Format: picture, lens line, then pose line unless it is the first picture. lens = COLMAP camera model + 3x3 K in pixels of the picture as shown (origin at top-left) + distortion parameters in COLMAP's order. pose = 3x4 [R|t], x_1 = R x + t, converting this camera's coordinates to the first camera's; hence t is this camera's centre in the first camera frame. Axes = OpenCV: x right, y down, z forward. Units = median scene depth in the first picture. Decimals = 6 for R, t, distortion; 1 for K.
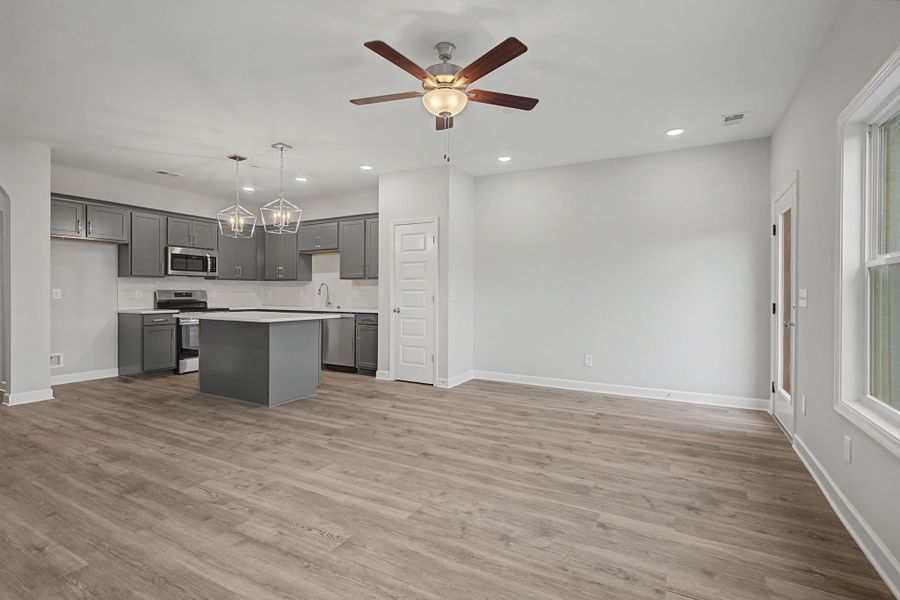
lens RADIAL K [[431.0, 0, 448.1], [0, 431.0, 295.3], [0, 0, 1]] dist [-0.002975, 0.001072]
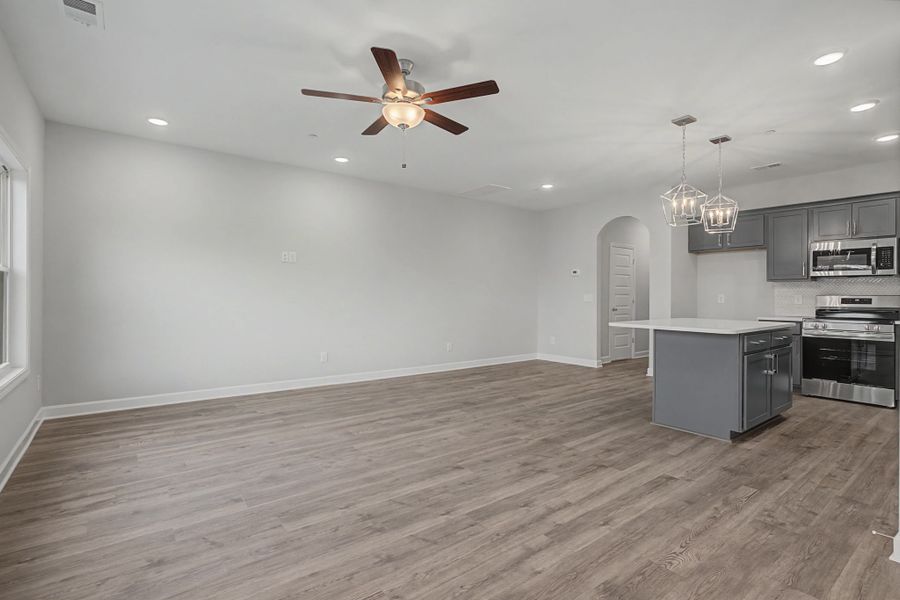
lens RADIAL K [[431.0, 0, 448.1], [0, 431.0, 295.3], [0, 0, 1]] dist [-0.002975, 0.001072]
pose [[-0.396312, -0.008596, -0.918076, 0.512445], [-0.012140, 0.999918, -0.004121, 0.000410], [0.918036, 0.009512, -0.396384, 0.848926]]
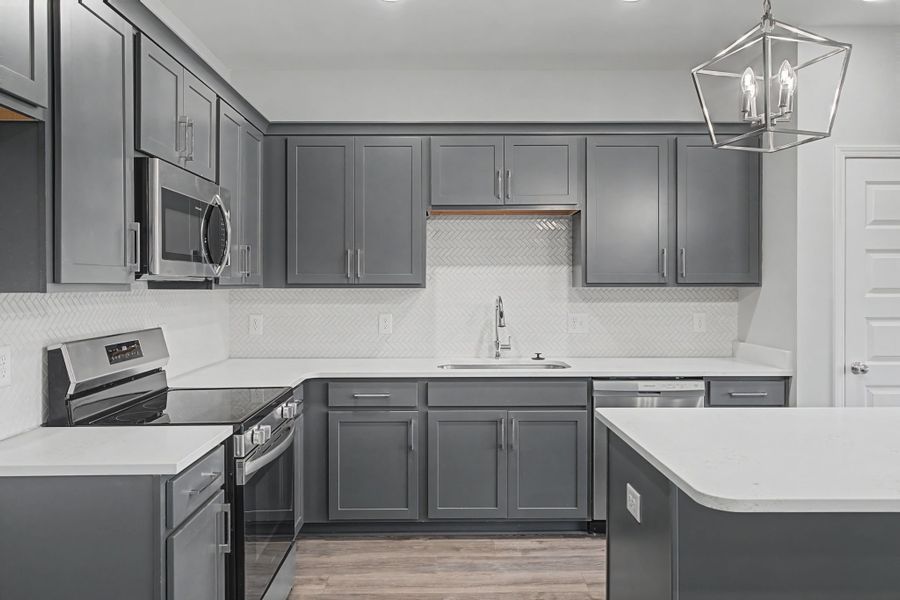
lens RADIAL K [[644.1, 0, 449.6], [0, 644.1, 283.4], [0, 0, 1]] dist [0.003950, 0.000920]
pose [[0.866485, -0.006101, 0.499166, -0.854040], [0.007227, 0.999974, -0.000322, -0.054143], [-0.499151, 0.003886, 0.866506, 0.759423]]
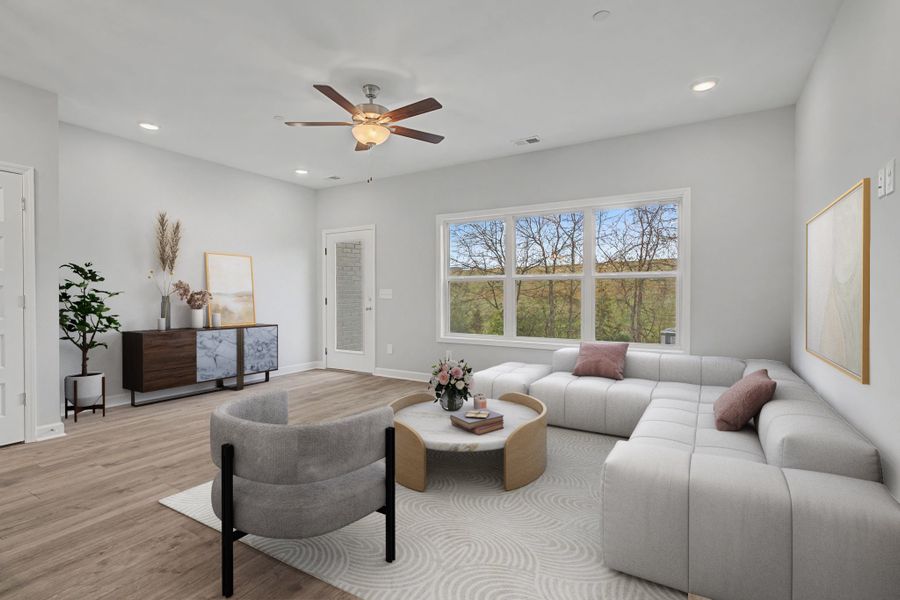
lens RADIAL K [[434.0, 0, 450.0], [0, 434.0, 300.0], [0, 0, 1]] dist [-0.000591, 0.000279]
pose [[0.029986, -0.020187, 0.999346, -0.682313], [0.003594, 0.999792, 0.020088, -0.002834], [-0.999544, 0.002989, 0.030052, 0.413797]]
